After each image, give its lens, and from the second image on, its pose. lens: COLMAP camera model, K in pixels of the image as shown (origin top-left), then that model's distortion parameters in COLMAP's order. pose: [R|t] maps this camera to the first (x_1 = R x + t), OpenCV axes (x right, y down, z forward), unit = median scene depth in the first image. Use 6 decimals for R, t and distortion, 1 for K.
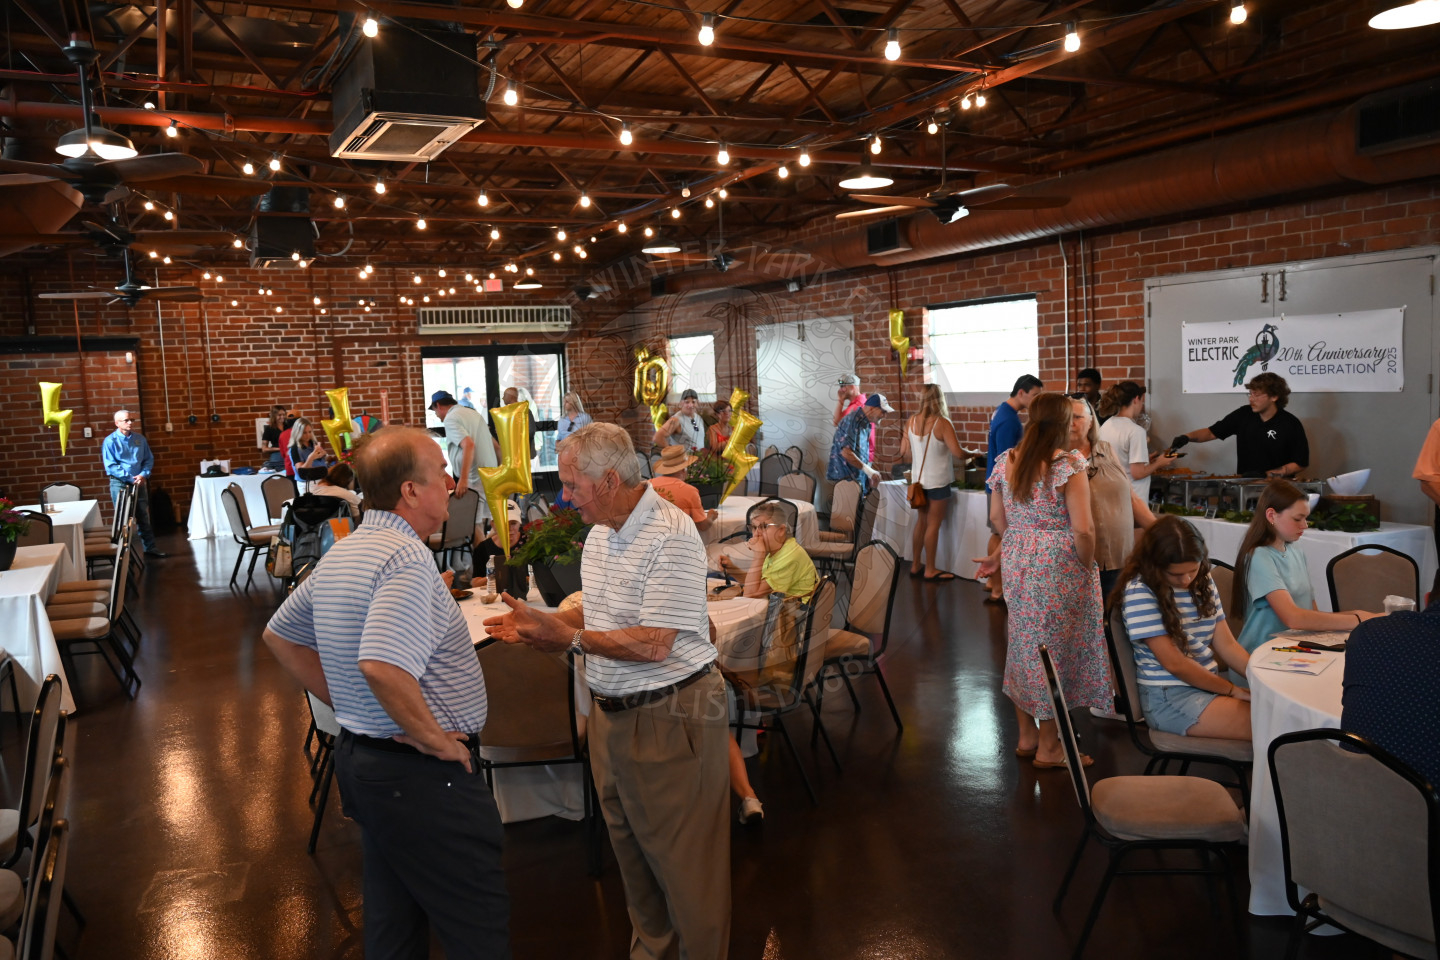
lens RADIAL K [[1156.7, 0, 725.9], [0, 1156.7, 459.0], [0, 0, 1]] dist [-0.002192, -0.003221]
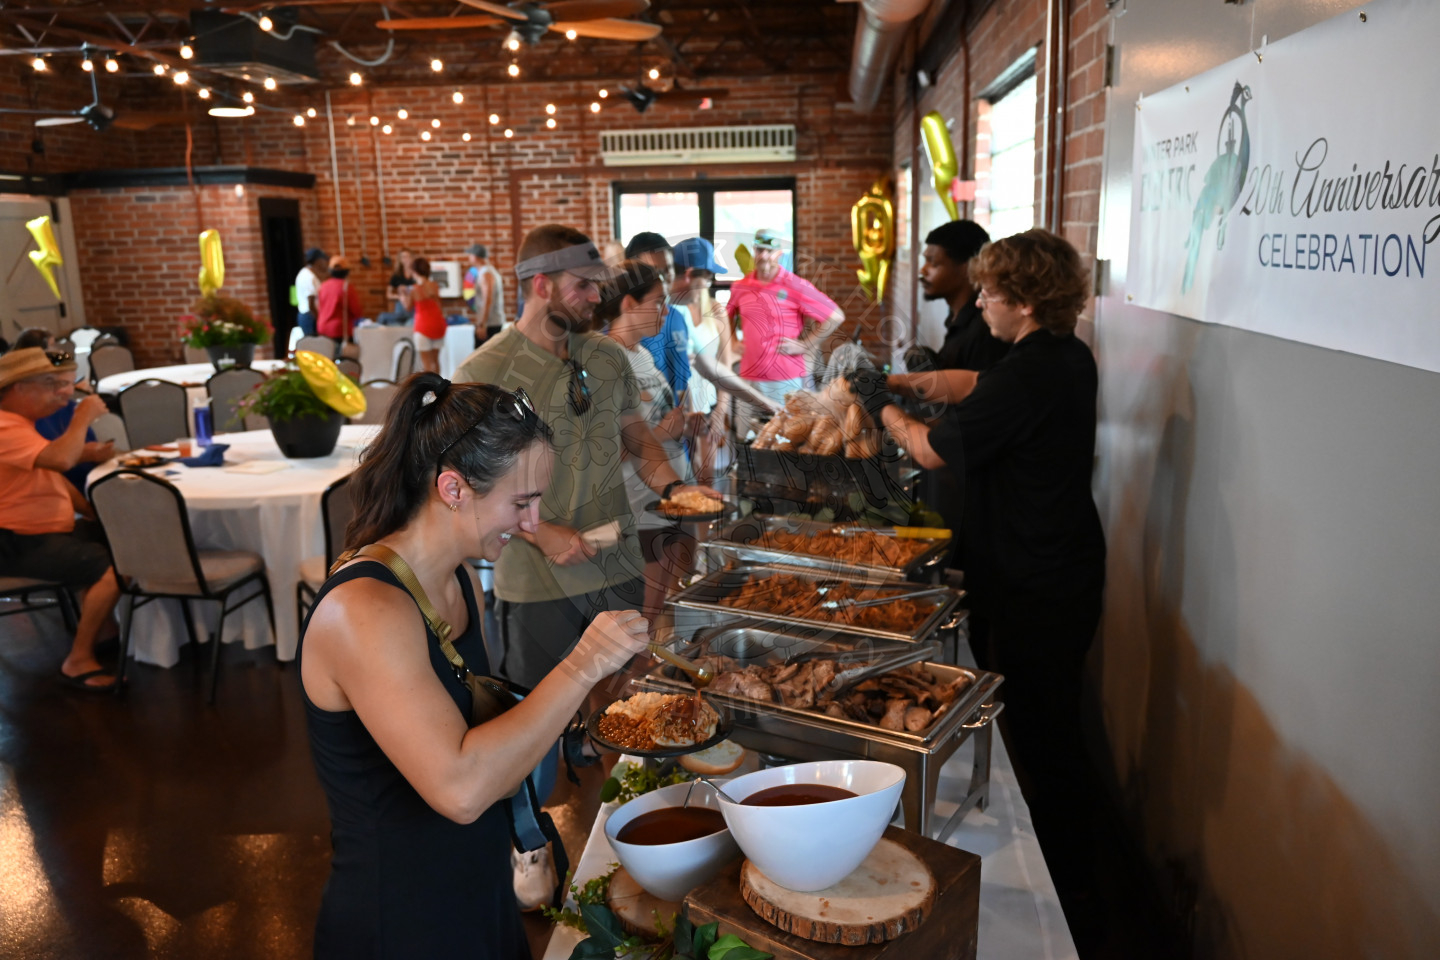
lens RADIAL K [[1156.7, 0, 725.9], [0, 1156.7, 459.0], [0, 0, 1]] dist [-0.002192, -0.003221]
pose [[0.848315, 0.124375, -0.514678, 0.267227], [-0.053852, 0.987247, 0.149813, -0.031493], [0.526747, -0.099372, 0.844193, 0.352764]]
